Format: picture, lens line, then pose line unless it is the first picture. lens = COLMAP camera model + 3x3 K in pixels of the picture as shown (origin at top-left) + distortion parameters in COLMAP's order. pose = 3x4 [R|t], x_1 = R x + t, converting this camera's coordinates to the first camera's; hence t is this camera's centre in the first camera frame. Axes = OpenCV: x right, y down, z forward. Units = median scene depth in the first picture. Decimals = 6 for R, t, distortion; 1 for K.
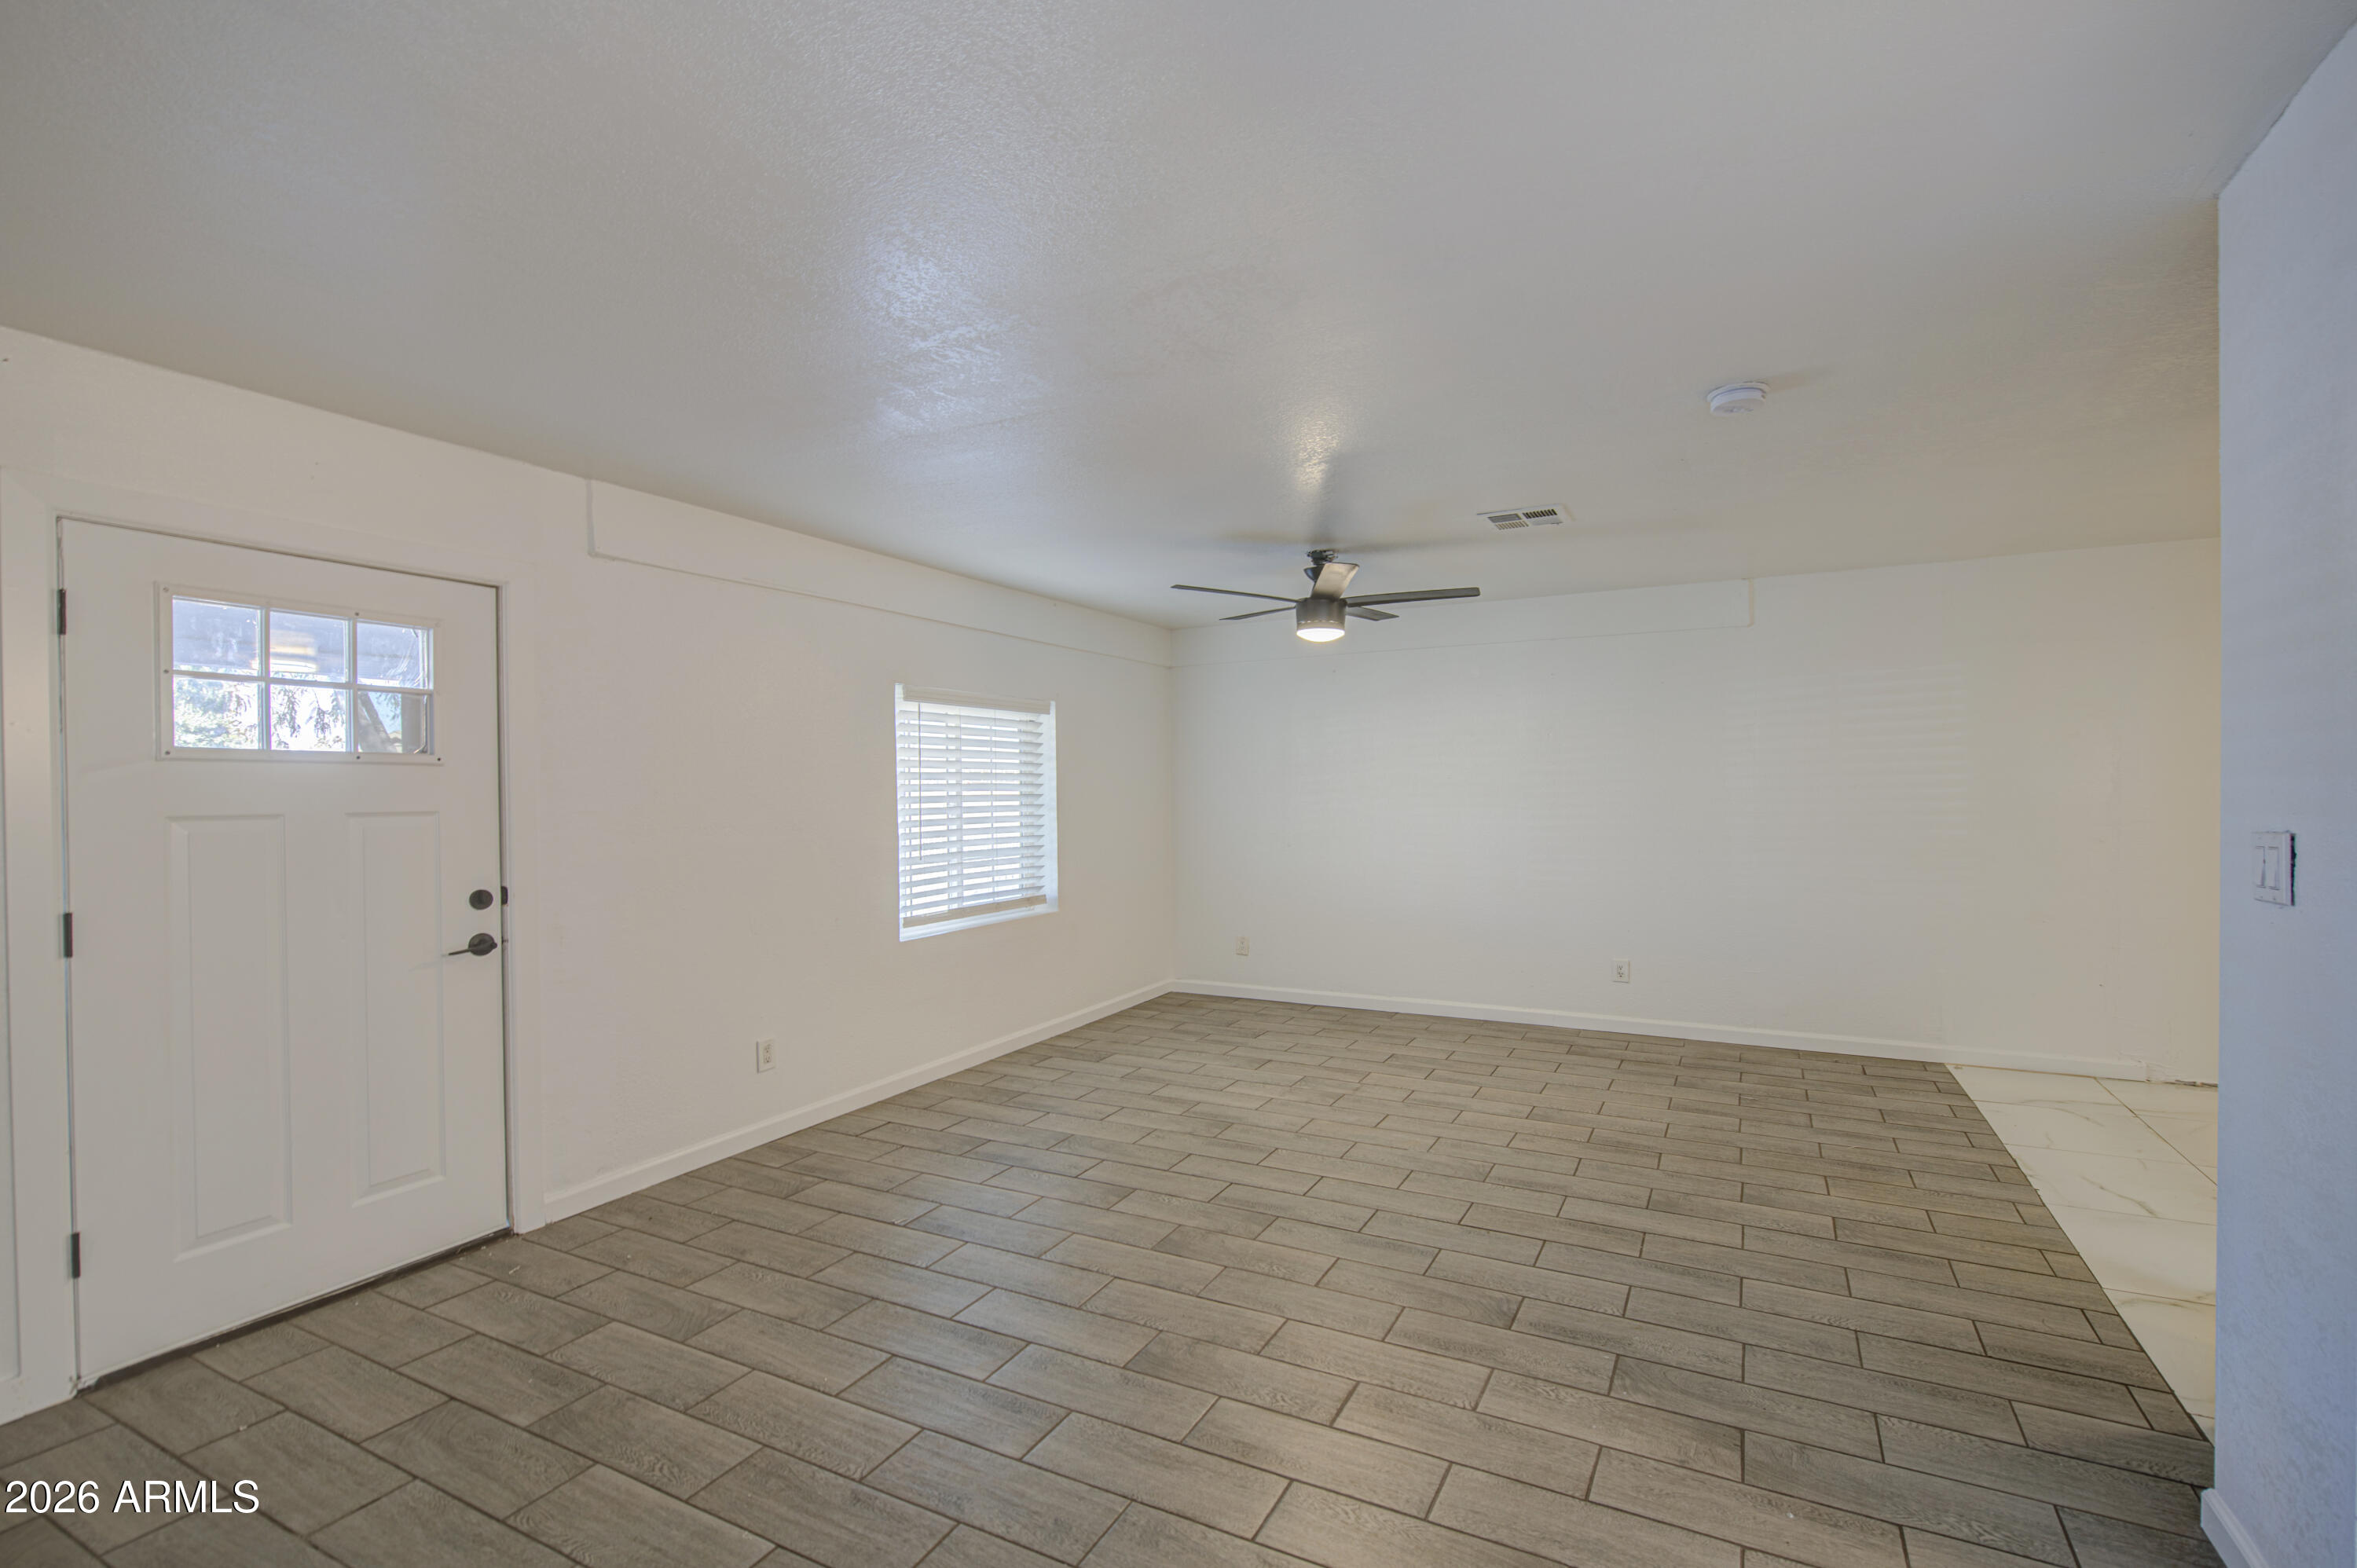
lens RADIAL K [[999.8, 0, 1170.0], [0, 999.8, 795.5], [0, 0, 1]] dist [0.002112, 0.000253]
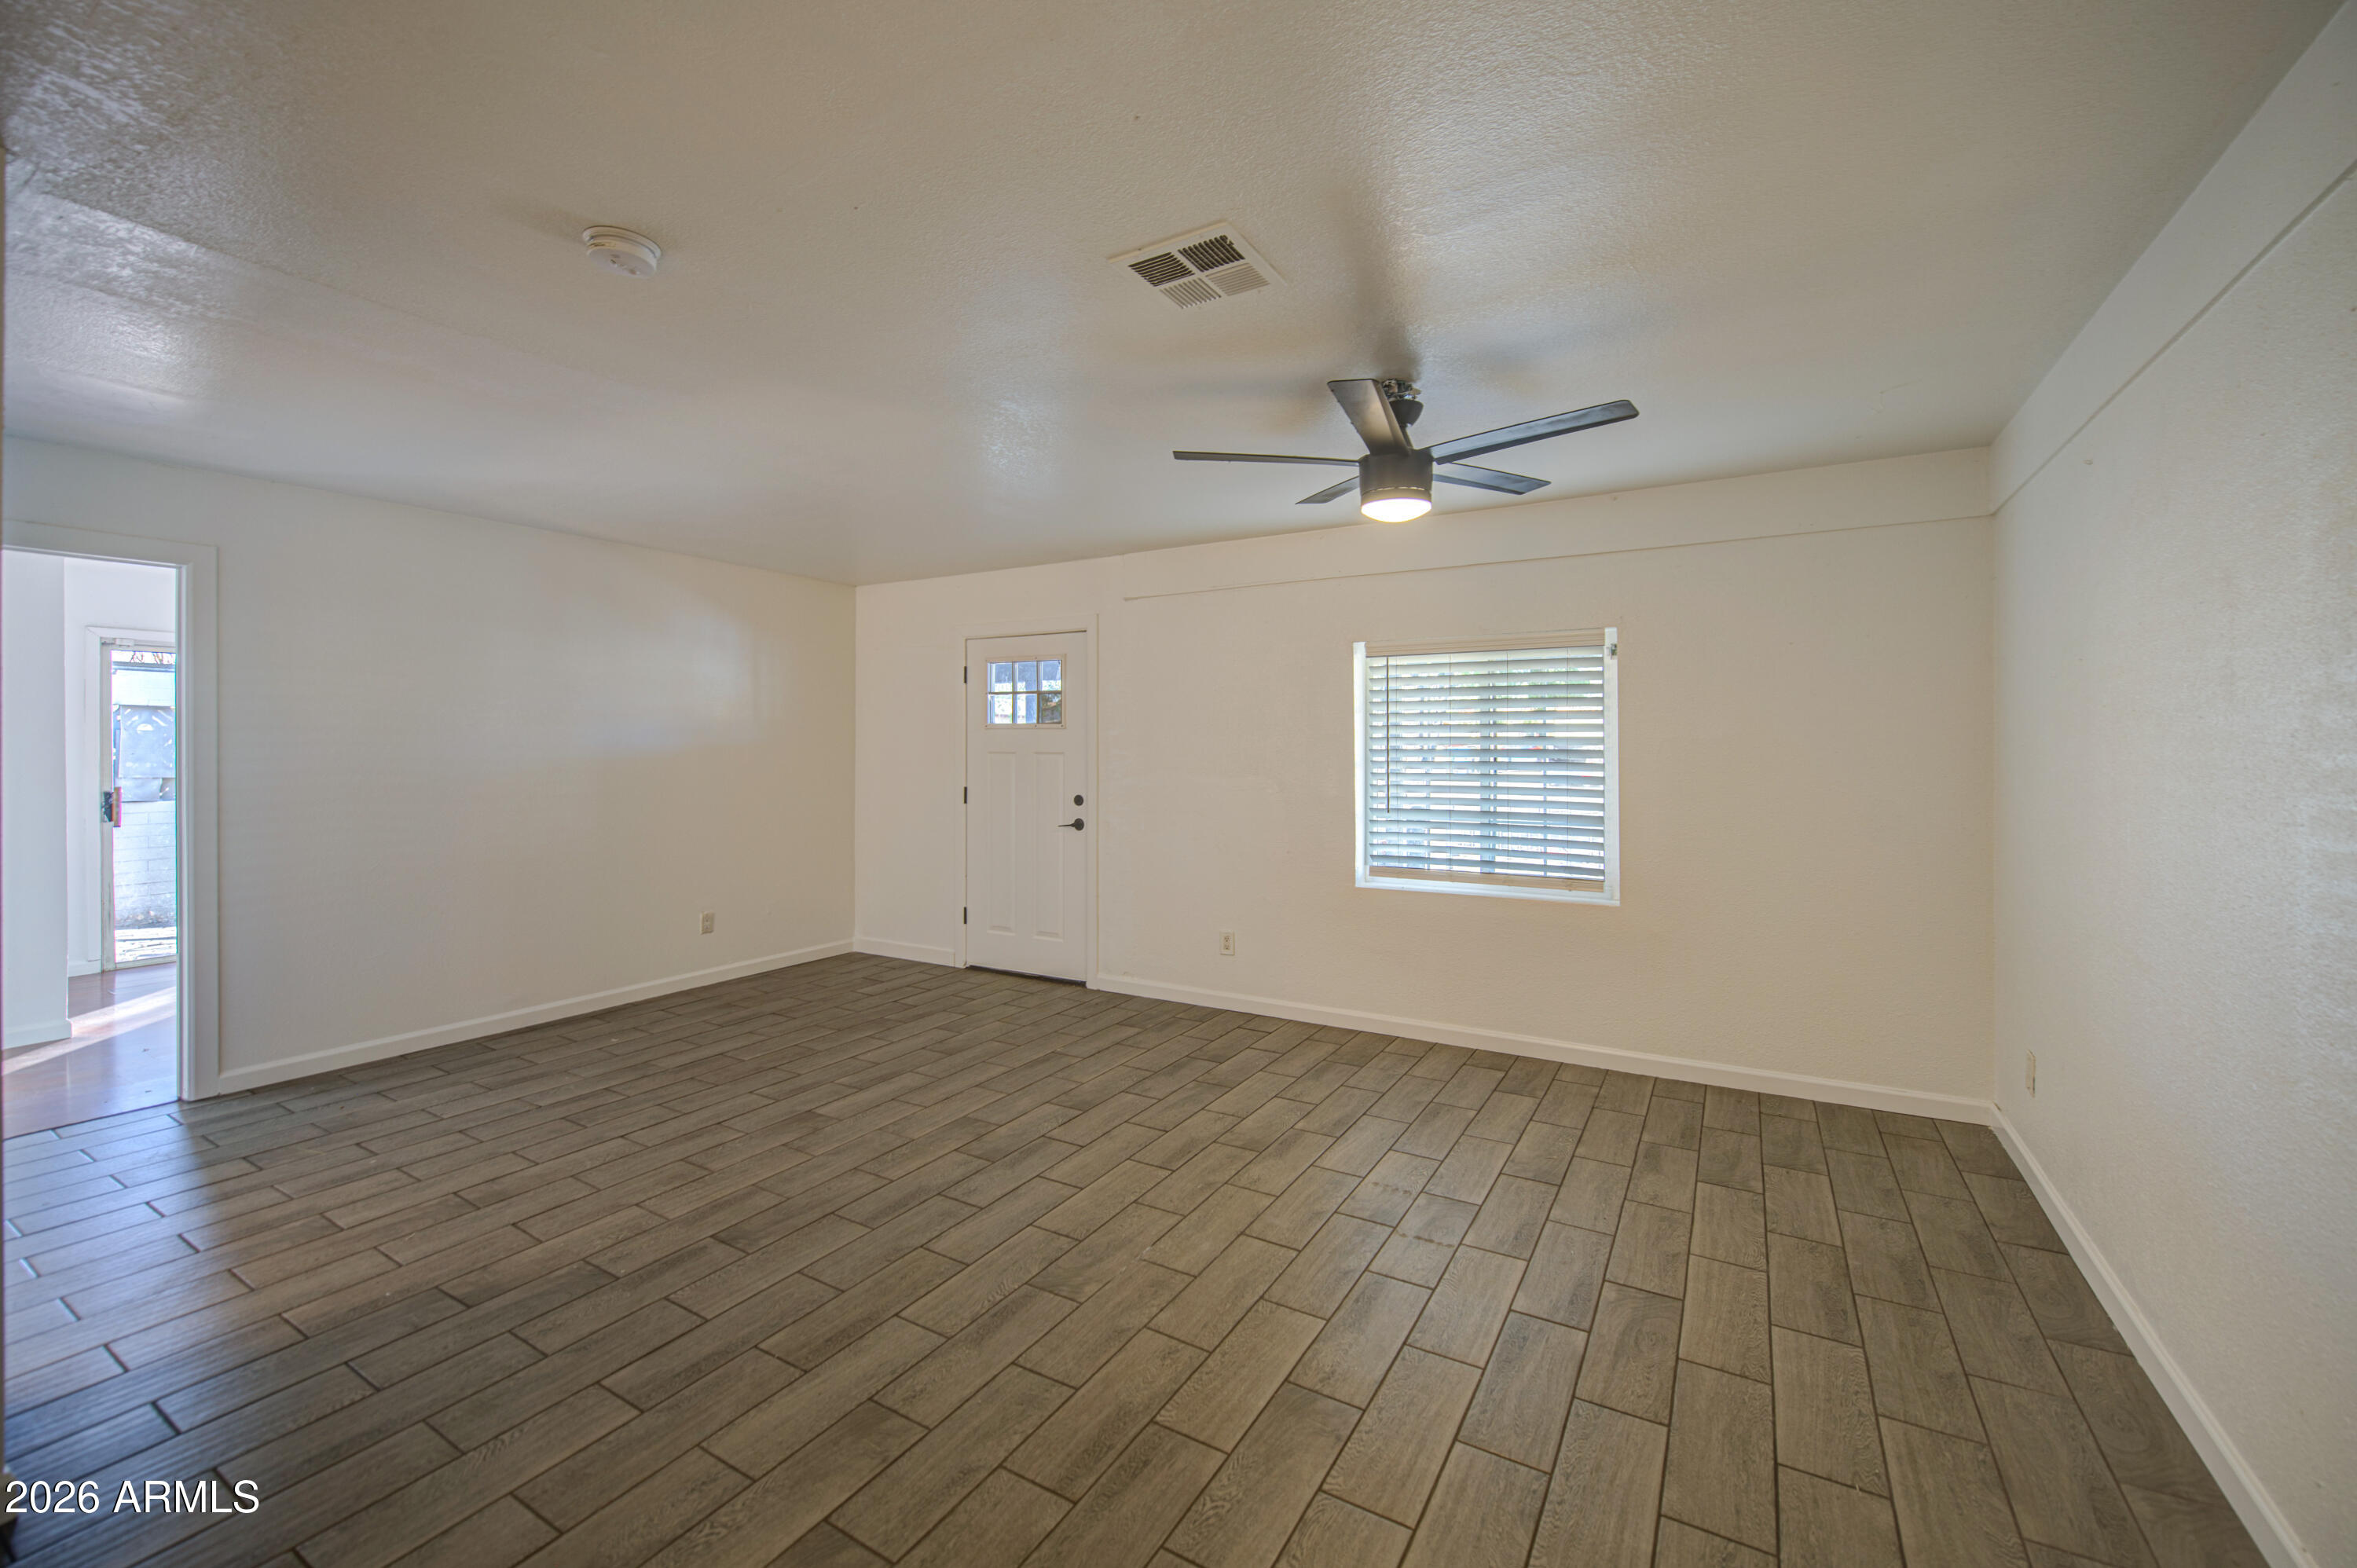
lens RADIAL K [[970.4, 0, 1172.3], [0, 970.4, 745.9], [0, 0, 1]] dist [0.008639, -0.001295]
pose [[-0.030212, 0.011459, -0.999478, 1.007772], [-0.005047, 0.999920, 0.011617, -0.017066], [0.999531, 0.005395, -0.030152, 1.114261]]
